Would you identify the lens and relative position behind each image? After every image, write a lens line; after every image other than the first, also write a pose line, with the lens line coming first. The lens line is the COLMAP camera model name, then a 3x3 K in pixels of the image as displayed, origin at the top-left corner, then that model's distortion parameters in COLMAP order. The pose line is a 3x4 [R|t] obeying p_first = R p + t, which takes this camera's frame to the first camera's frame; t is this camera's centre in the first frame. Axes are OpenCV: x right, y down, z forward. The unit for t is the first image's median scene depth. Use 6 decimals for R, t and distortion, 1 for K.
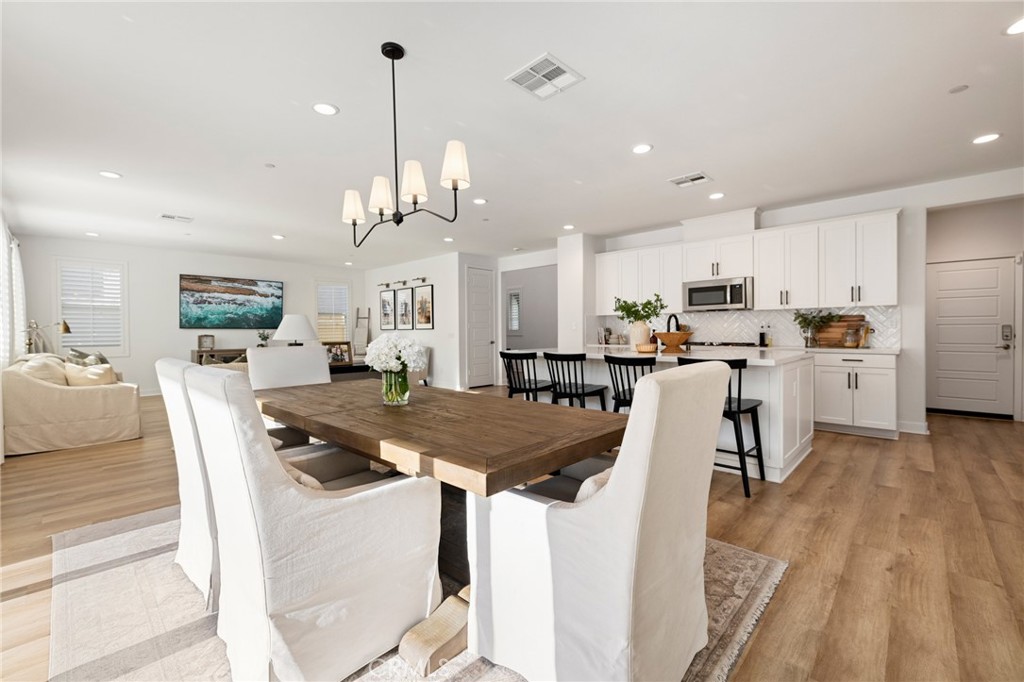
lens RADIAL K [[431.5, 0, 506.2], [0, 431.5, 337.4], [0, 0, 1]] dist [0.003240, -0.000020]
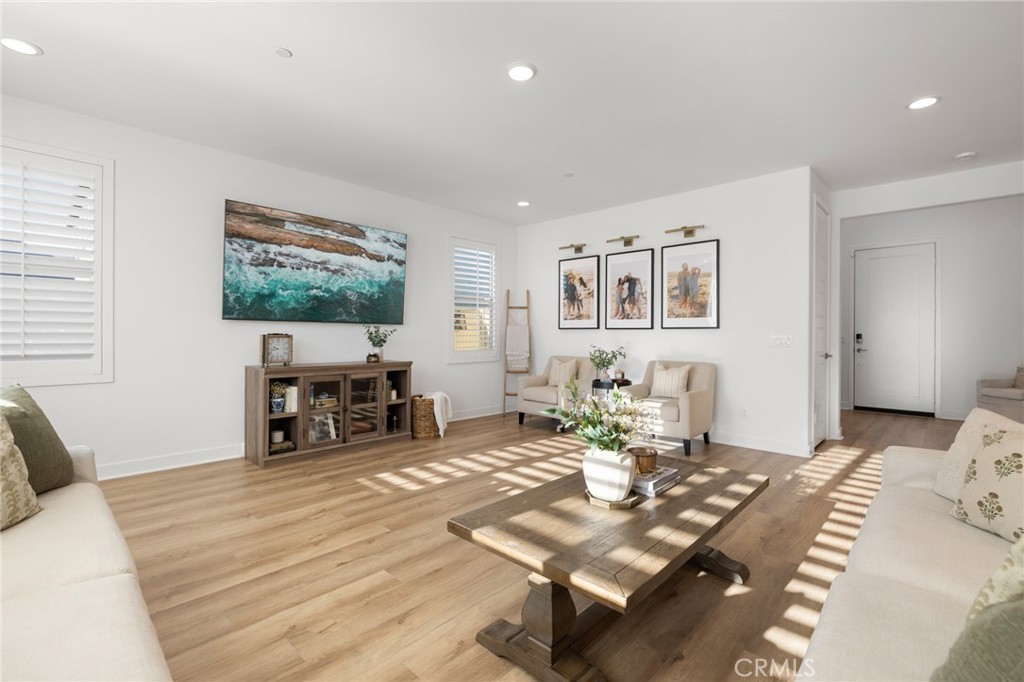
lens RADIAL K [[453.3, 0, 522.1], [0, 453.3, 348.3], [0, 0, 1]] dist [-0.004060, -0.001674]
pose [[0.999855, 0.017058, 0.000039, -0.430321], [-0.017053, 0.999554, 0.024526, -0.005265], [0.000380, -0.024523, 0.999699, 0.509578]]
